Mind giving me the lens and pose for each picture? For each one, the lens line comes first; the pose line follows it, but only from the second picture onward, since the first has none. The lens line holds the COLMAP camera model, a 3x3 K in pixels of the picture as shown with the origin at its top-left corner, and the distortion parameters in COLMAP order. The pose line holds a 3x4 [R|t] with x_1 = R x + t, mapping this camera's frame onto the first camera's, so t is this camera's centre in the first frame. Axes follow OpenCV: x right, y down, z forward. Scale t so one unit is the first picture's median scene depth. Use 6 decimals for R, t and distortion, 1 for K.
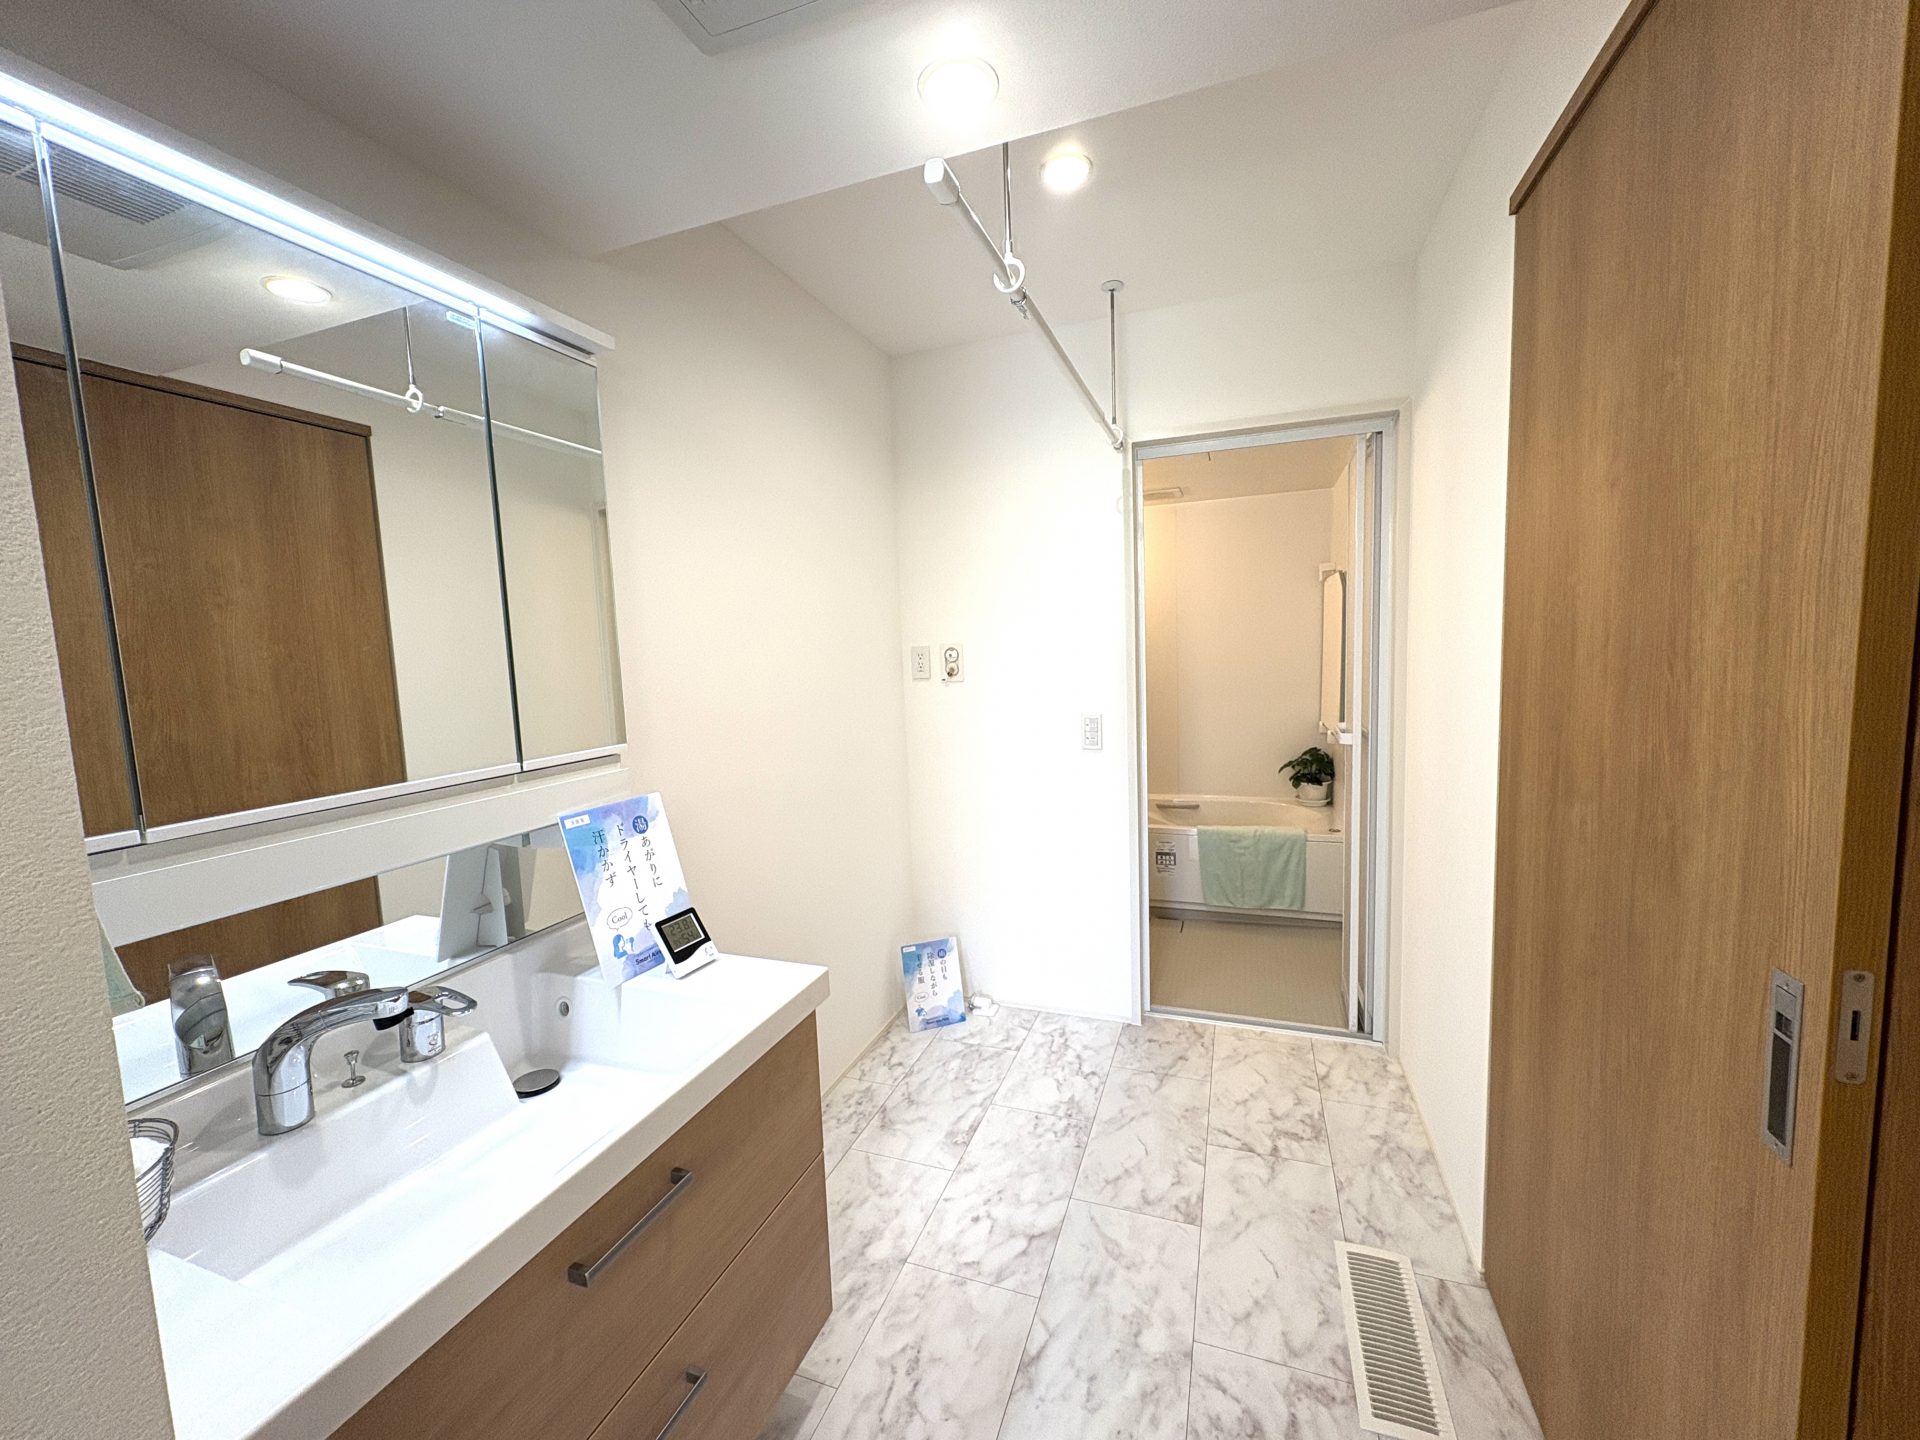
lens RADIAL K [[762.0, 0, 953.2], [0, 762.0, 721.9], [0, 0, 1]] dist [-0.001241, -0.000095]
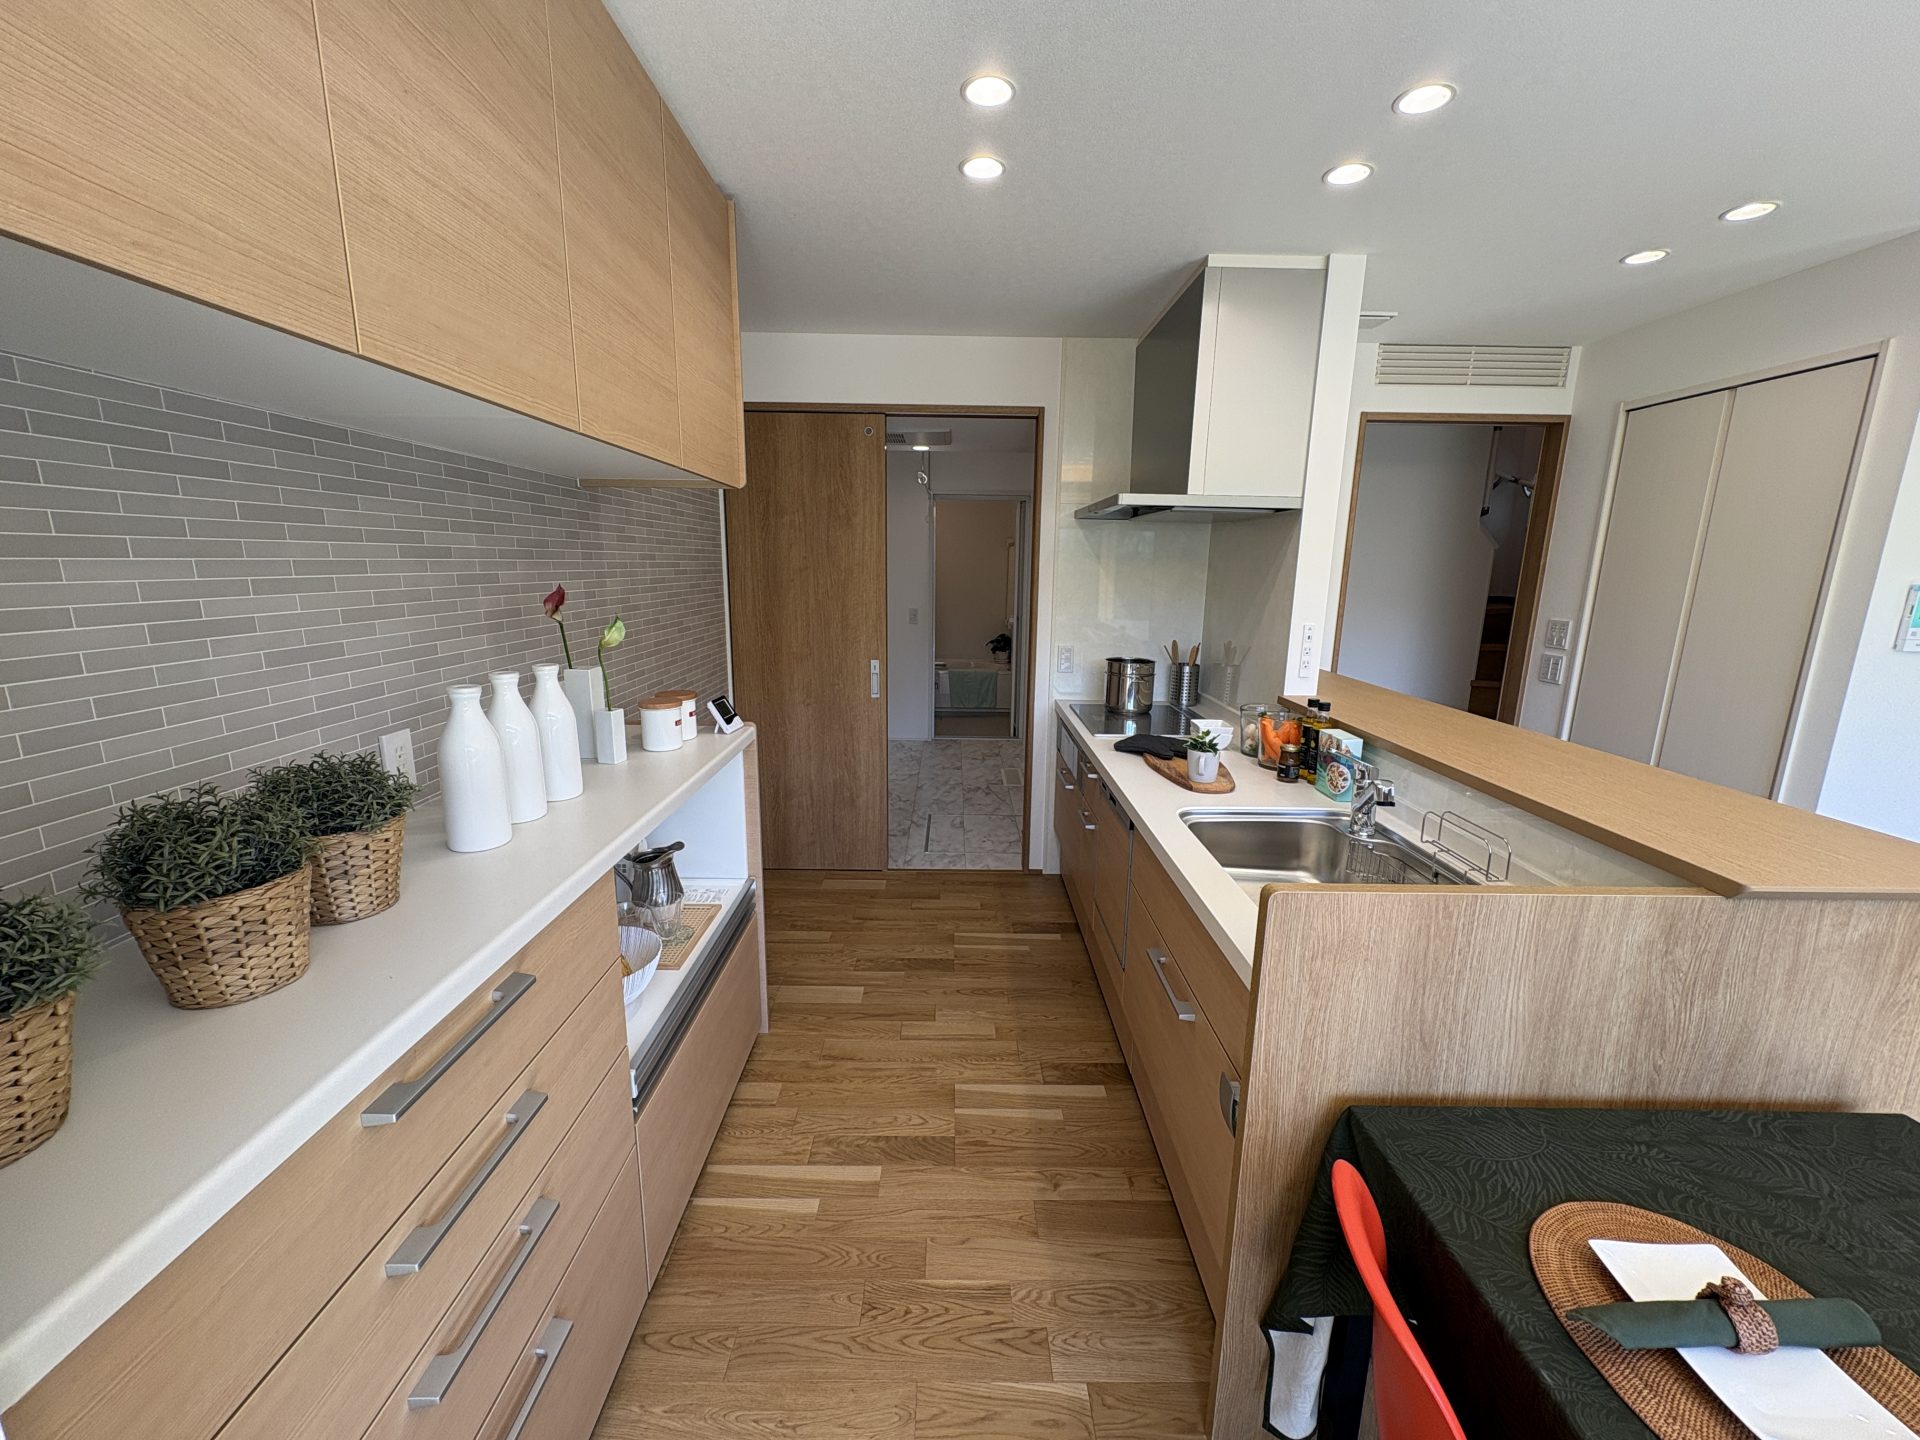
lens RADIAL K [[773.4, 0, 947.3], [0, 773.4, 725.8], [0, 0, 1]] dist [-0.001743, 0.000437]
pose [[0.936711, -0.022118, 0.349405, -0.416129], [-0.014871, 0.994588, 0.102826, 0.076371], [-0.349788, -0.101515, 0.931313, -0.955933]]
